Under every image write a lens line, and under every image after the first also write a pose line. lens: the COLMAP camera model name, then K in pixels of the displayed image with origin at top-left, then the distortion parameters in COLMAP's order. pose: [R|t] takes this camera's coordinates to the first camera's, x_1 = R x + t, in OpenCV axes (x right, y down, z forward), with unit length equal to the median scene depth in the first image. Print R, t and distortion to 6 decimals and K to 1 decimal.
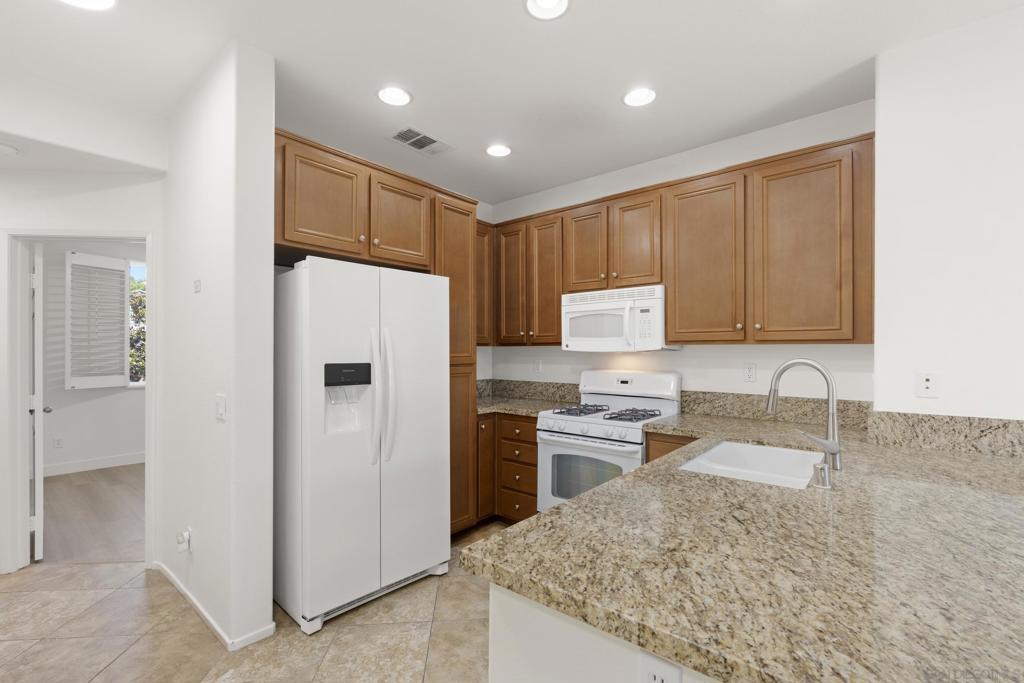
lens RADIAL K [[453.6, 0, 511.0], [0, 453.6, 348.8], [0, 0, 1]] dist [-0.006975, 0.001190]
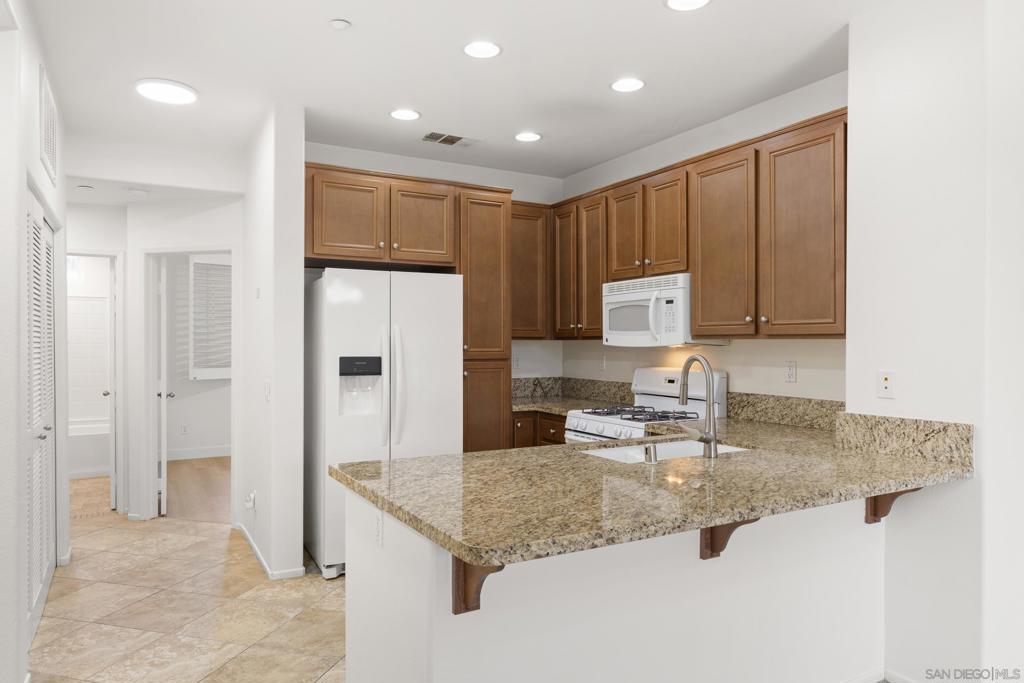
lens RADIAL K [[674.9, 0, 505.4], [0, 674.9, 340.9], [0, 0, 1]] dist [-0.002198, -0.000377]
pose [[0.934255, -0.000762, -0.356604, 0.495741], [0.001472, 0.999997, 0.001722, -0.008606], [0.356601, -0.002134, 0.934254, -0.399238]]
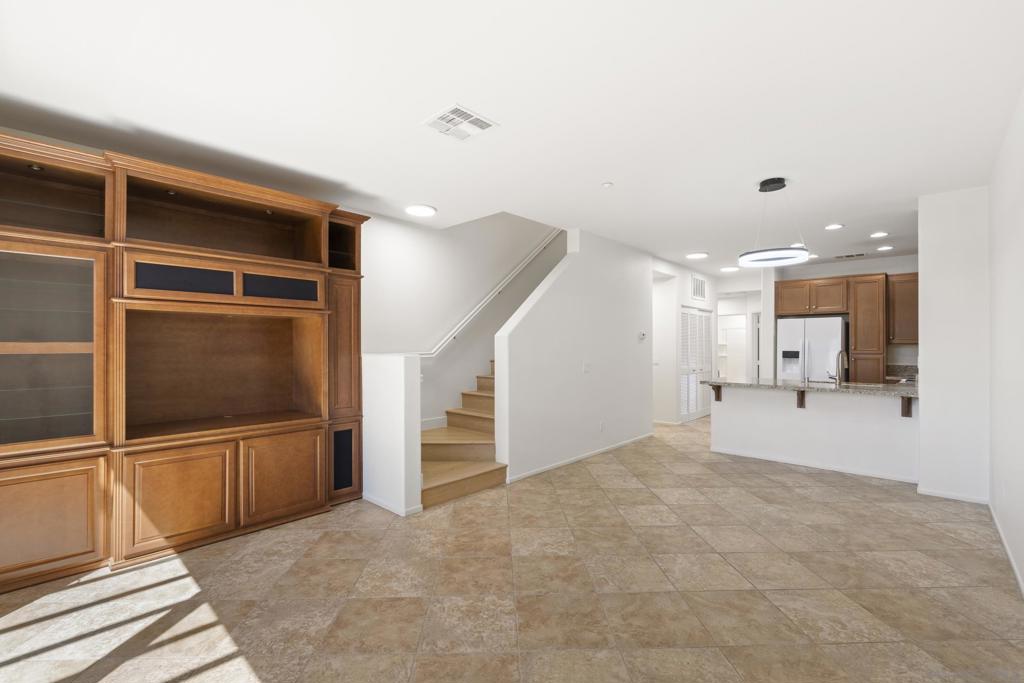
lens RADIAL K [[453.6, 0, 505.0], [0, 453.6, 344.5], [0, 0, 1]] dist [-0.006975, 0.001190]
pose [[-0.054874, 0.000346, -0.998493, 2.368642], [-0.007173, 0.999974, 0.000741, -0.001808], [0.998468, 0.007203, -0.054870, -0.671146]]
